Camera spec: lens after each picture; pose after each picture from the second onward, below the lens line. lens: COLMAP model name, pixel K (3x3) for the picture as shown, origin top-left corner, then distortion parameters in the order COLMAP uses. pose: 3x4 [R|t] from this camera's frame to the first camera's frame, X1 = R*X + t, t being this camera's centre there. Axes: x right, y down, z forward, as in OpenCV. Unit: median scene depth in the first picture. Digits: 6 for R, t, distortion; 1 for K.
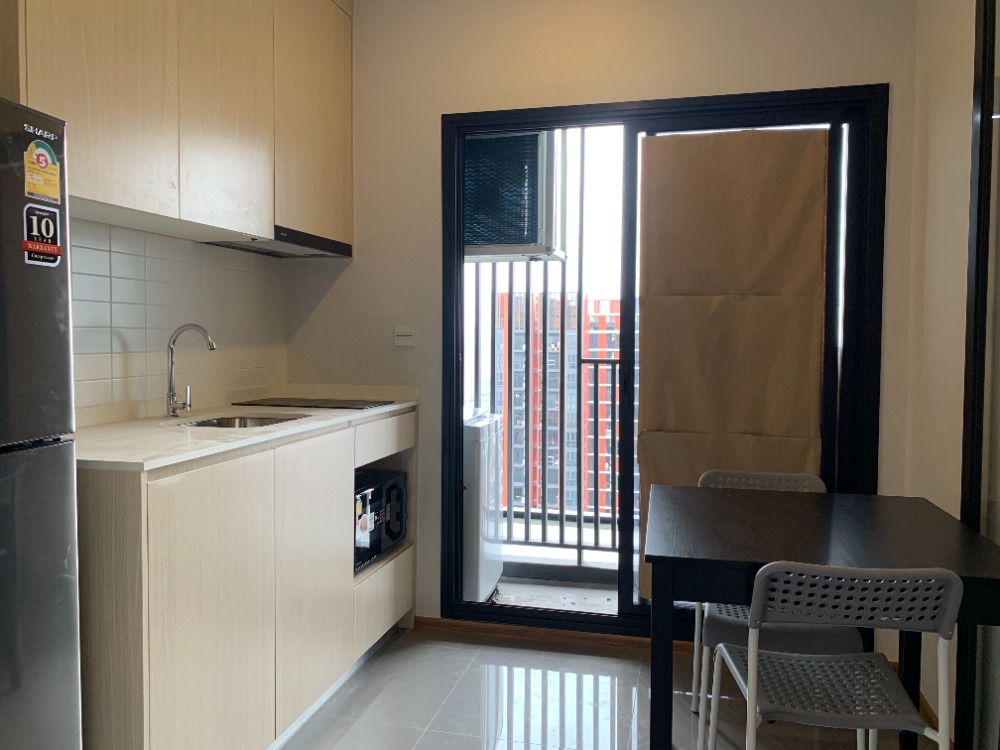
lens RADIAL K [[767.9, 0, 503.5], [0, 767.9, 367.8], [0, 0, 1]] dist [0.077294, -0.090710]
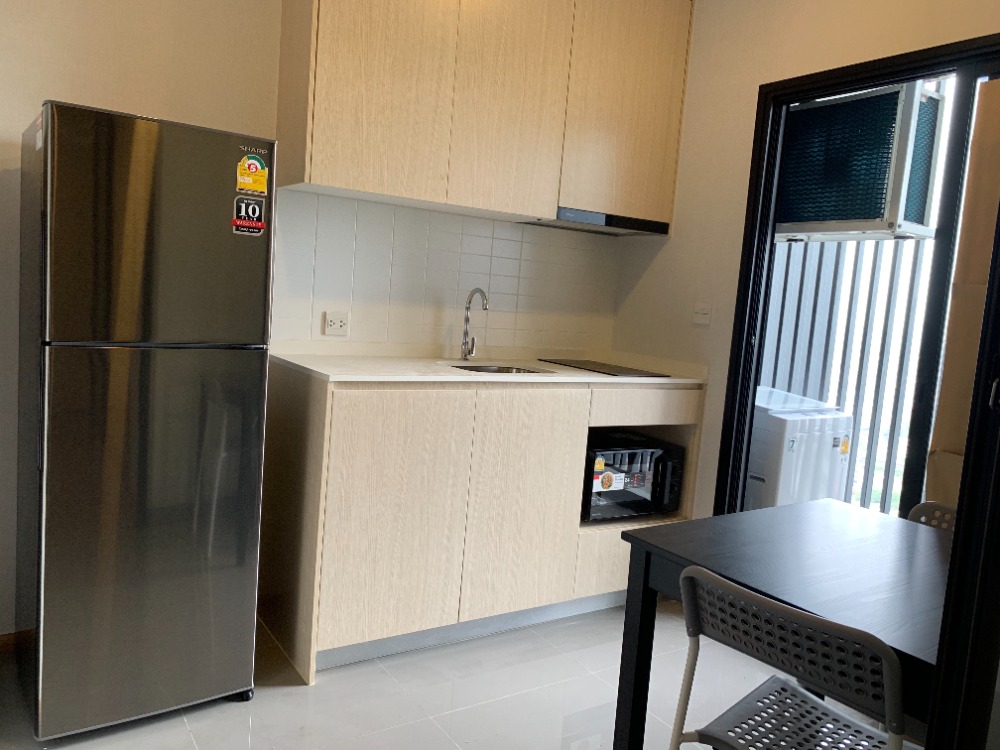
lens RADIAL K [[767.9, 0, 503.5], [0, 767.9, 367.8], [0, 0, 1]] dist [0.077294, -0.090710]
pose [[0.735016, 0.115550, -0.668131, 0.472140], [-0.102640, 0.992978, 0.058815, -0.005261], [0.670236, 0.025347, 0.741715, 0.104471]]
